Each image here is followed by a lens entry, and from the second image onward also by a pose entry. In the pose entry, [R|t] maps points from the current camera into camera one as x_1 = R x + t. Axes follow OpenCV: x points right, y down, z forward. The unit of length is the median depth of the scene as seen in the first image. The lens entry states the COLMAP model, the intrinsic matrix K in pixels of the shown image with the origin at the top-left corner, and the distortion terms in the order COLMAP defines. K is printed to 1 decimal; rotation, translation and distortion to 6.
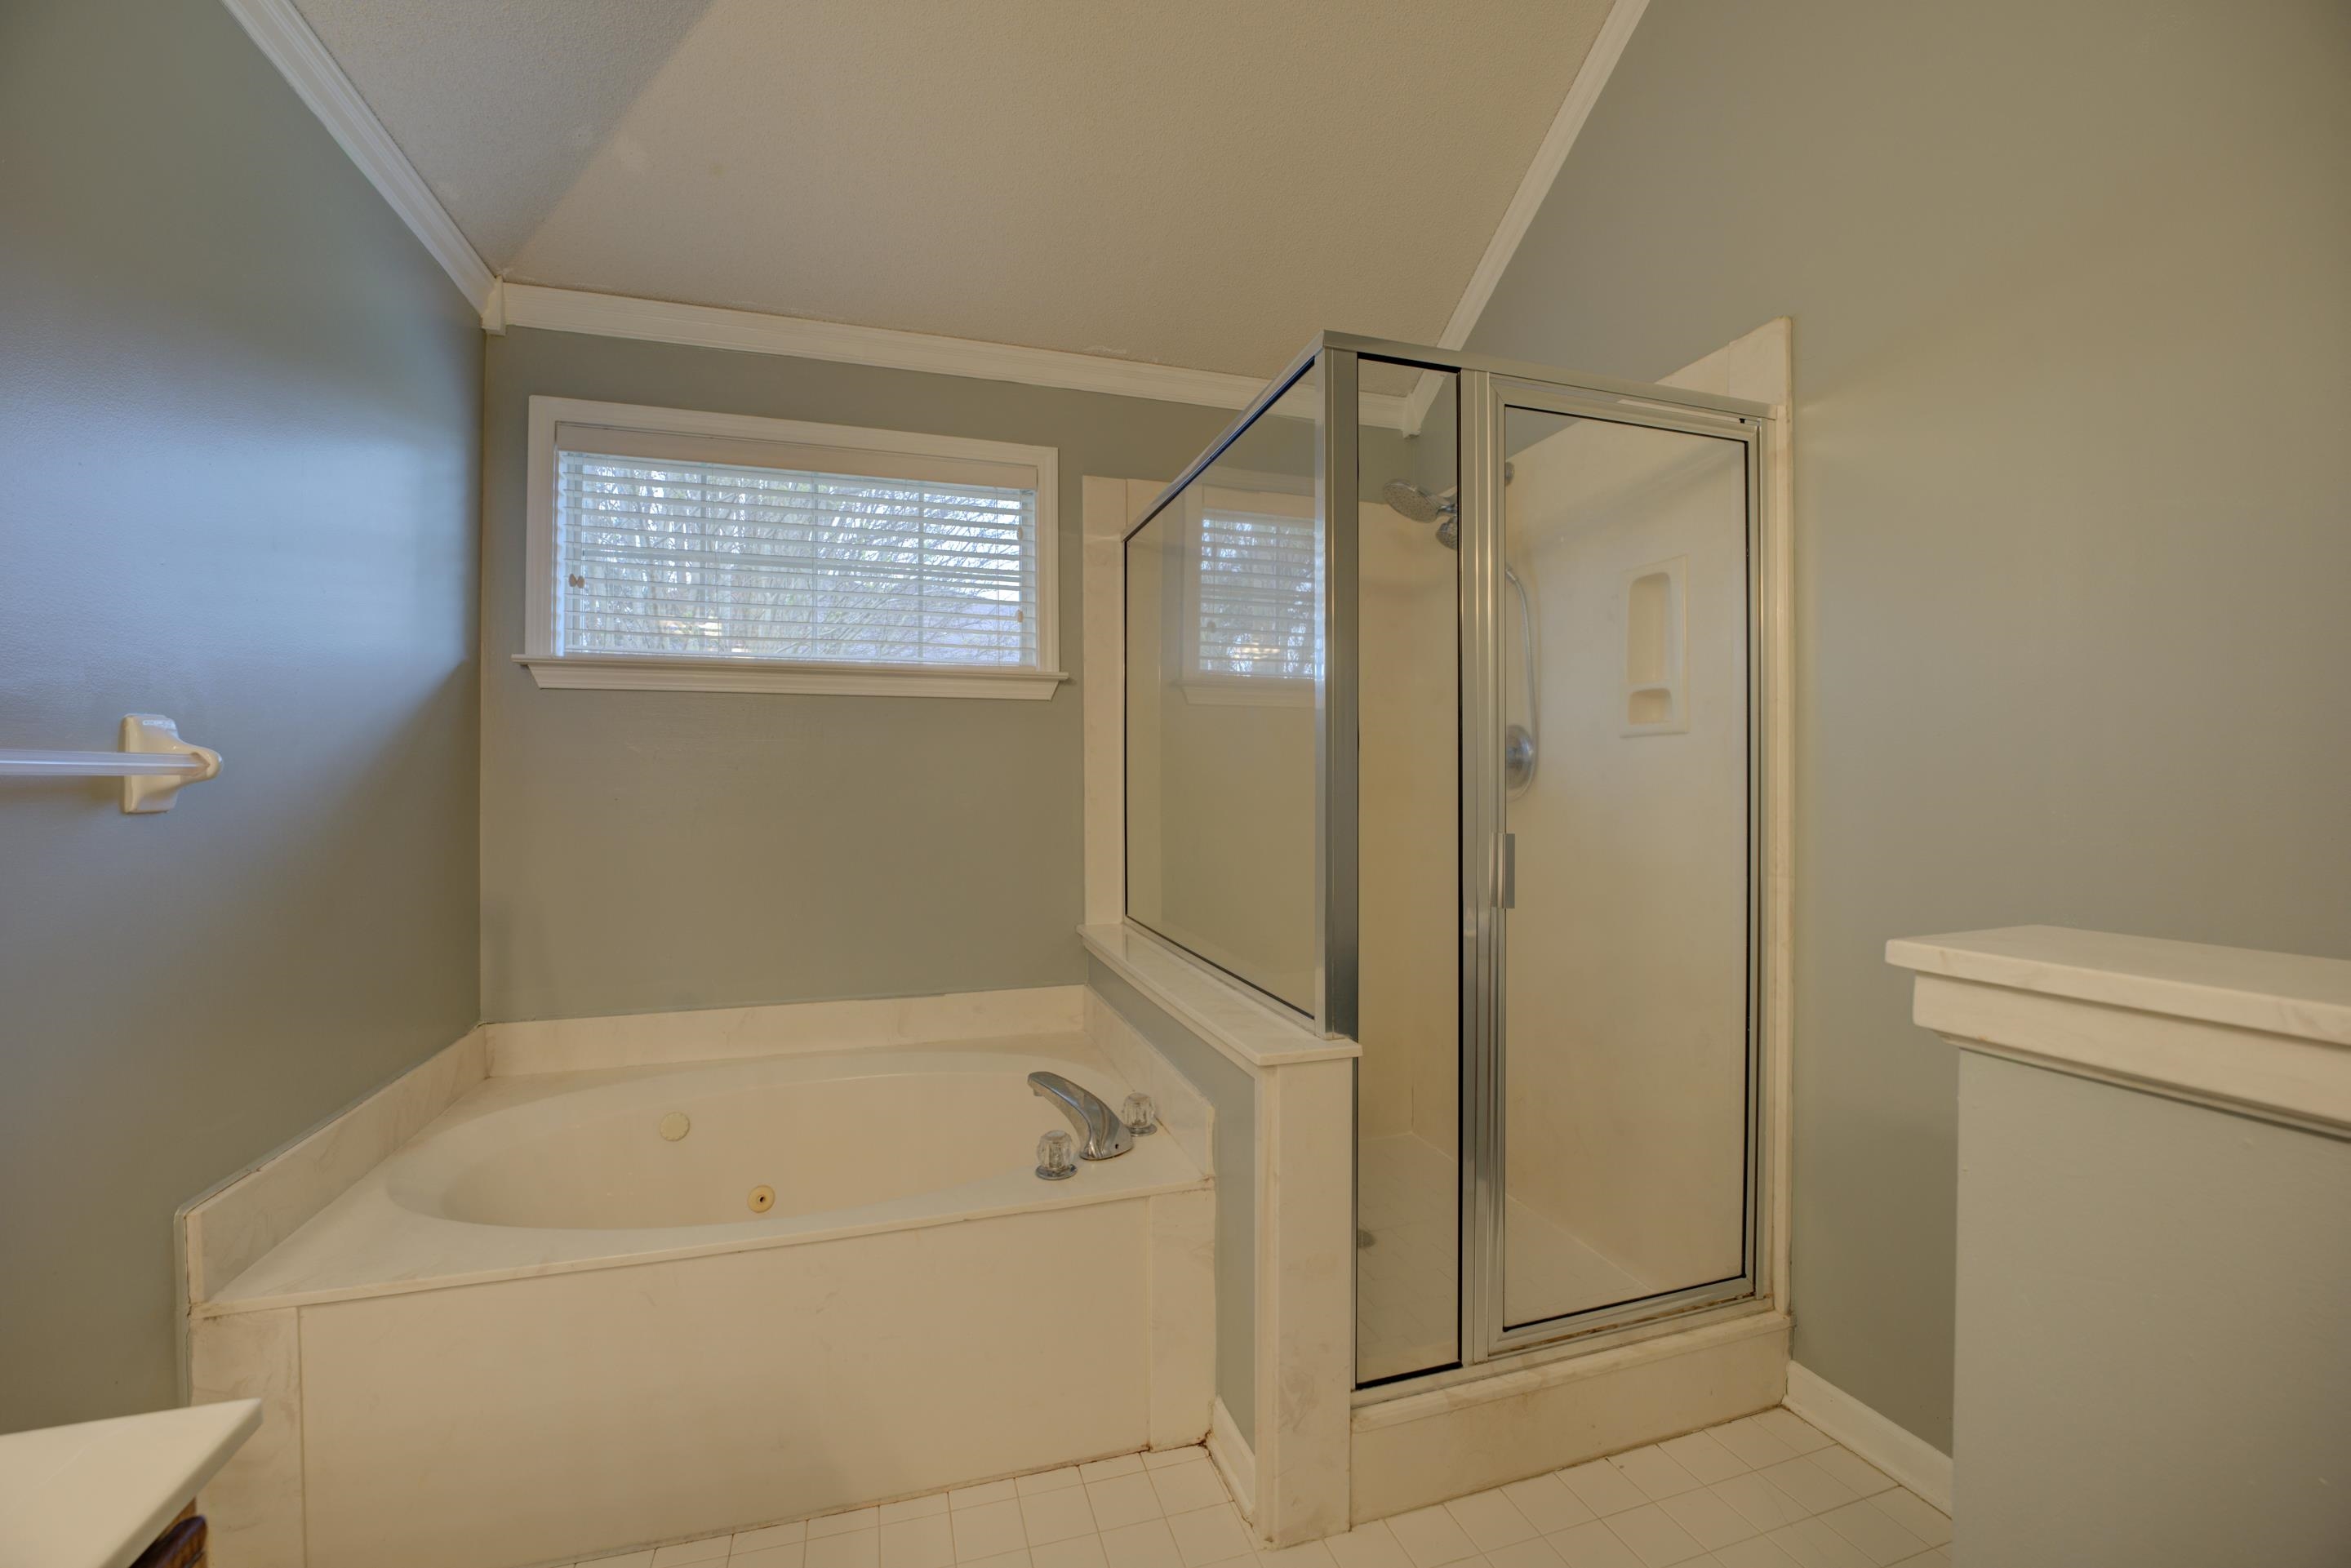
lens RADIAL K [[959.1, 0, 1175.9], [0, 959.1, 780.7], [0, 0, 1]] dist [-0.017649, 0.003687]
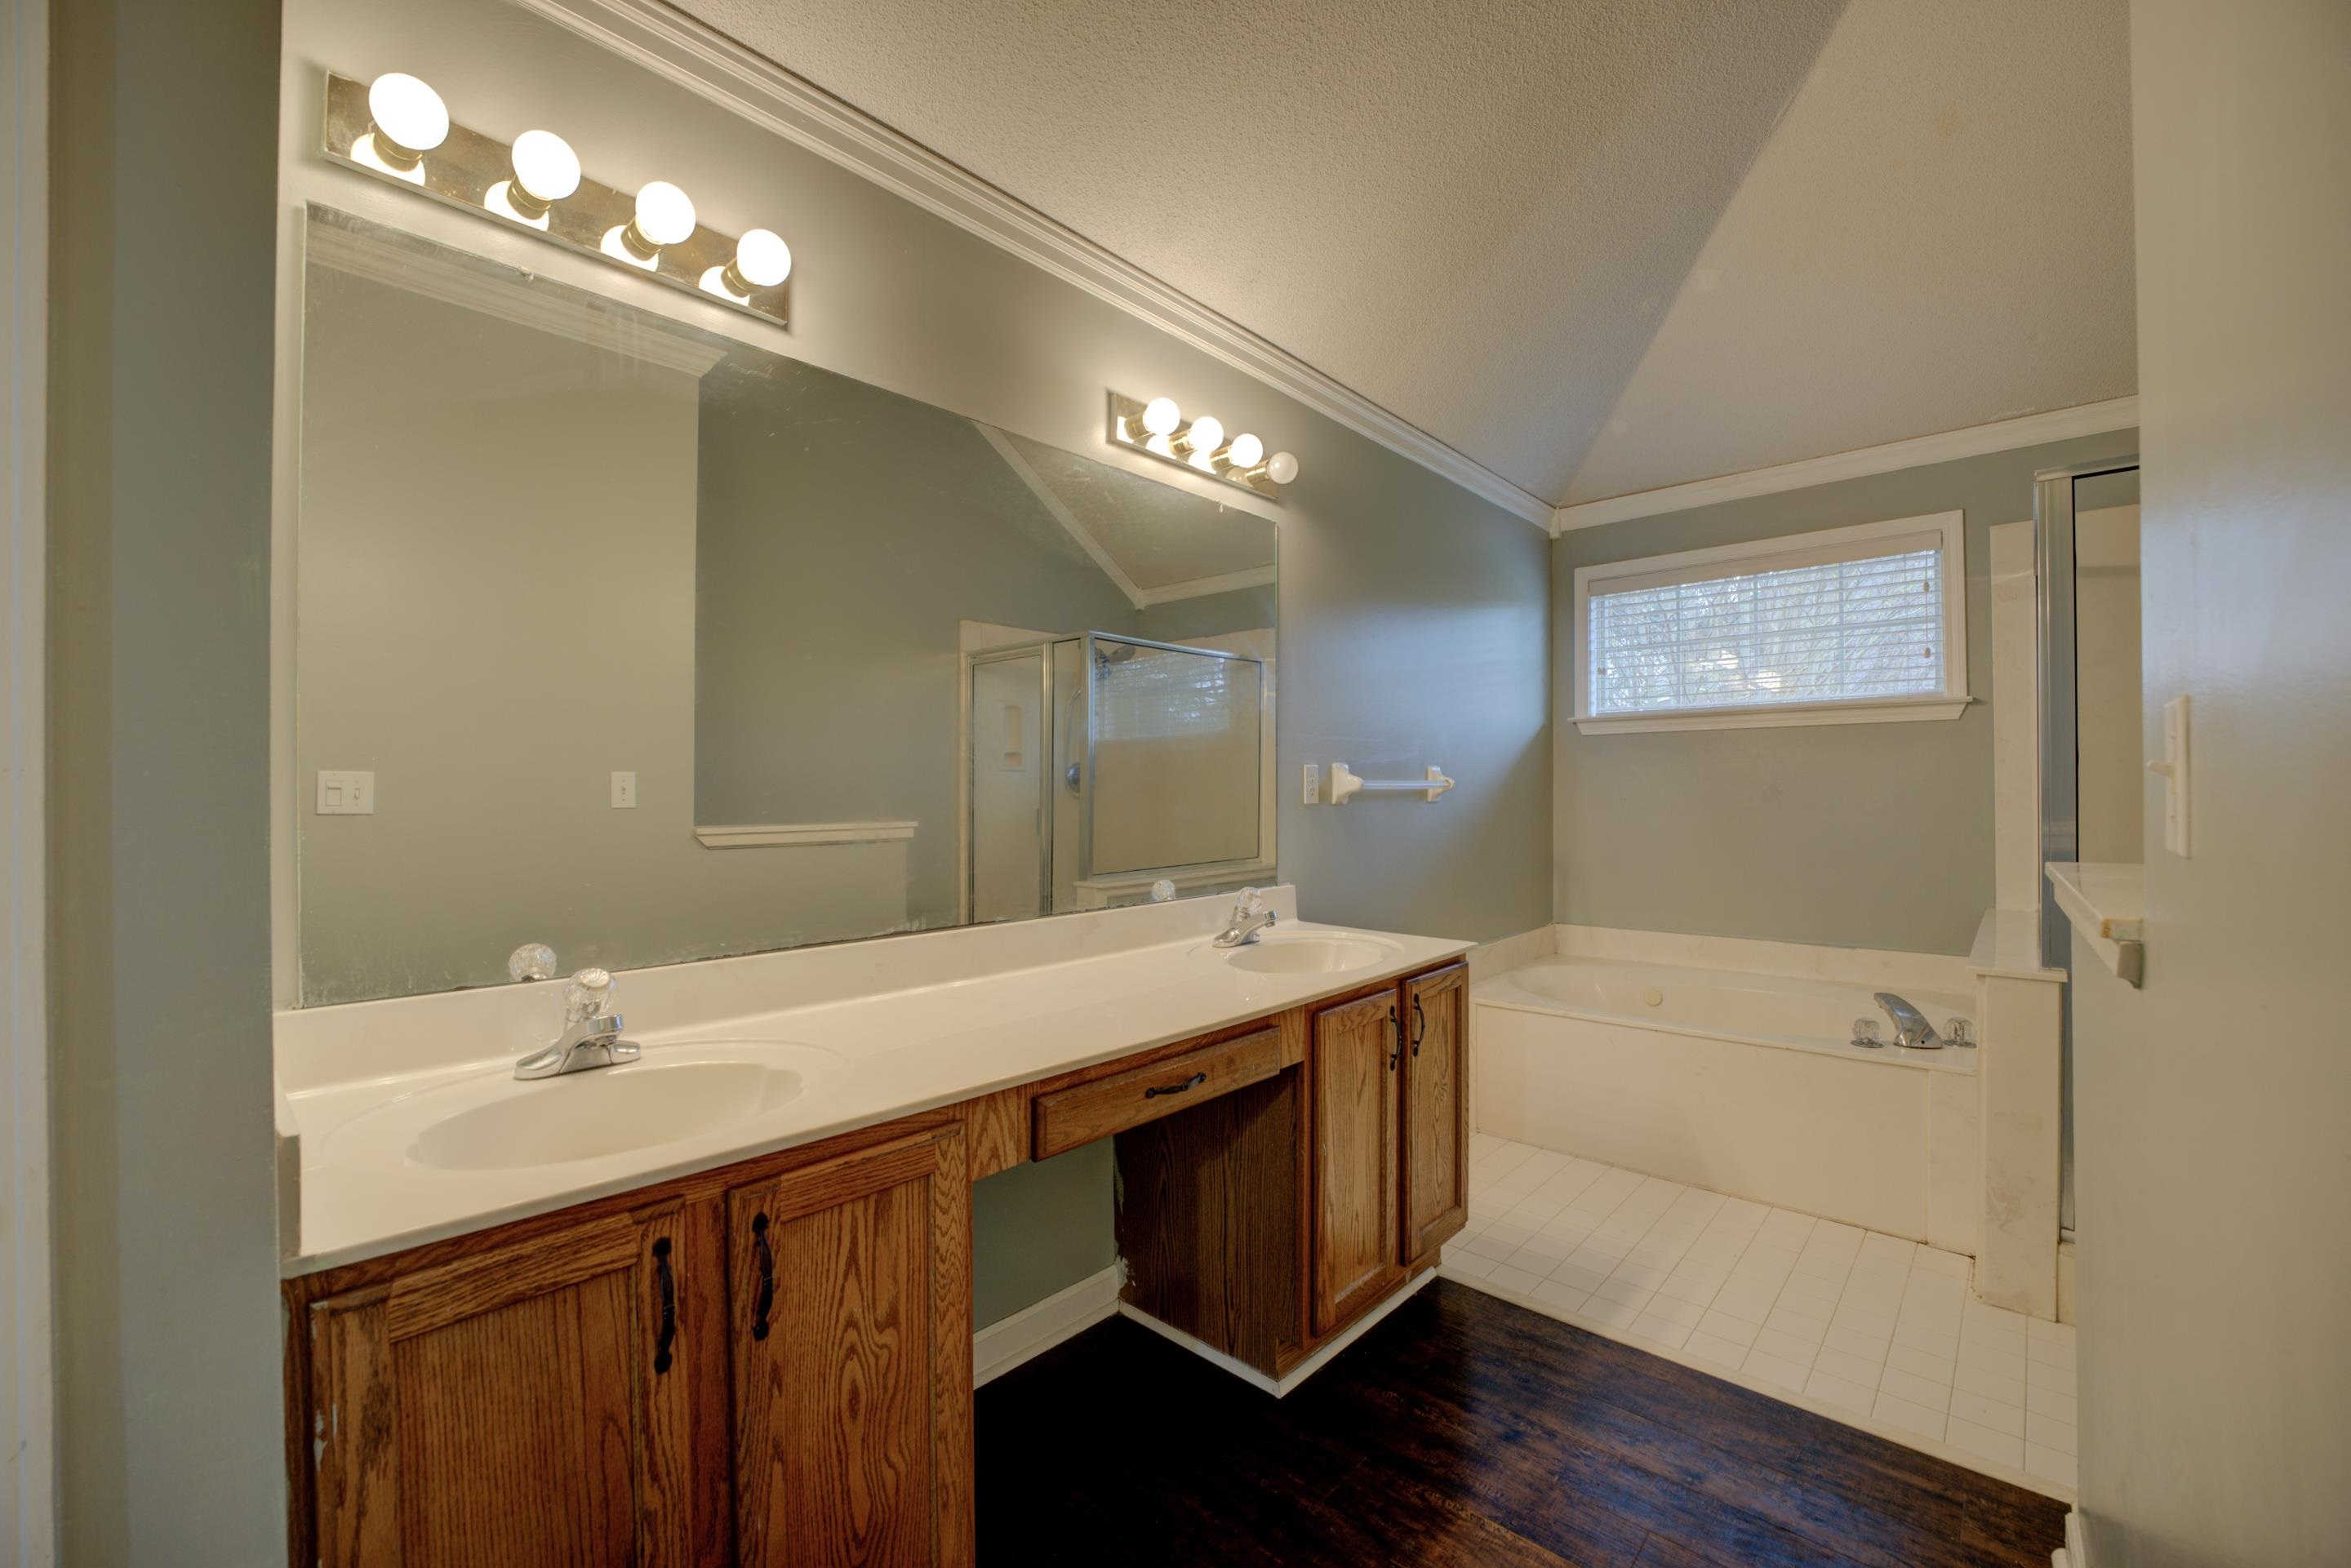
lens RADIAL K [[959.1, 0, 1168.4], [0, 959.1, 790.9], [0, 0, 1]] dist [-0.017649, 0.003687]
pose [[0.495502, -0.006664, -0.868581, 0.462902], [0.007061, 0.999968, -0.003644, 0.003449], [0.868578, -0.004328, 0.495534, -0.510170]]
